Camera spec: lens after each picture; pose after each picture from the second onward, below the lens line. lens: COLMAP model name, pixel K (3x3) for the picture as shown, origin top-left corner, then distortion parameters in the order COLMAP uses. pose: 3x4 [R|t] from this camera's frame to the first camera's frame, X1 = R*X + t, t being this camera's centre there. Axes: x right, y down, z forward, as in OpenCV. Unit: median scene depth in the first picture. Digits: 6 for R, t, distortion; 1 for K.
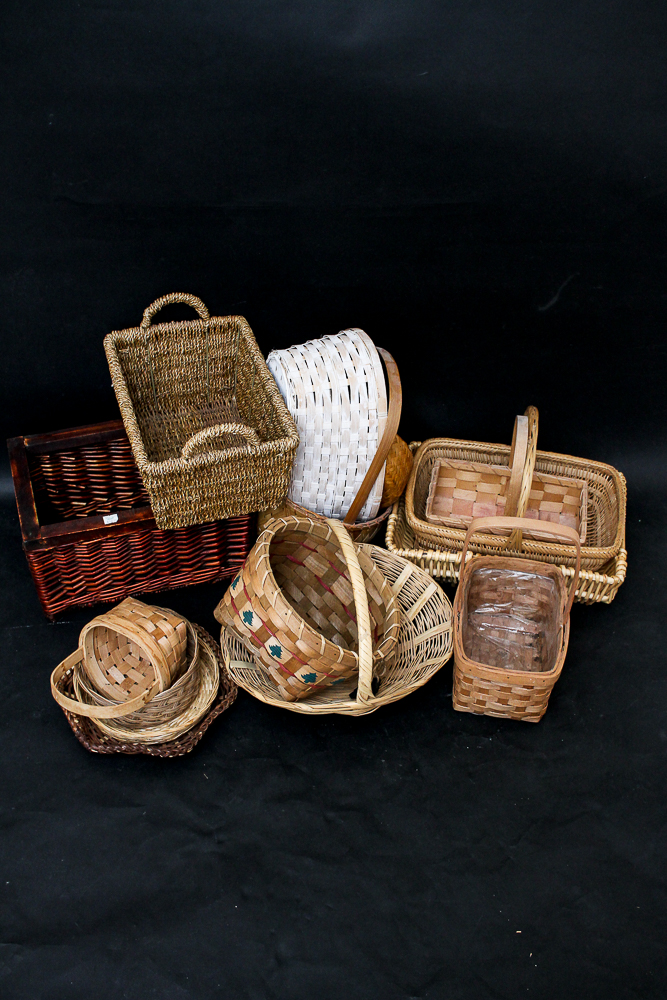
lens RADIAL K [[1133.0, 0, 350.2], [0, 1133.0, 517.1], [0, 0, 1]] dist [-0.096238, 0.000000]
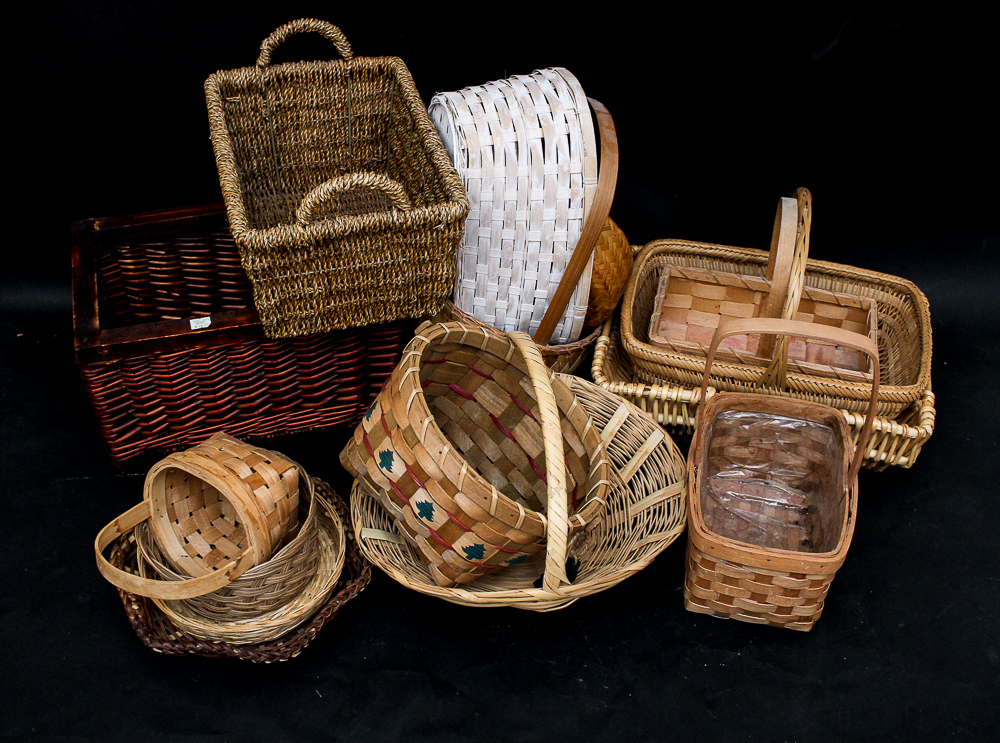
lens RADIAL K [[1269.4, 0, 500.9], [0, 1269.4, 384.5], [0, 0, 1]] dist [-0.101015, 0.000000]
pose [[0.998779, 0.021587, -0.044427, 0.010626], [-0.023538, 0.998760, -0.043876, 0.069768], [0.043425, 0.044868, 0.998049, 0.222047]]
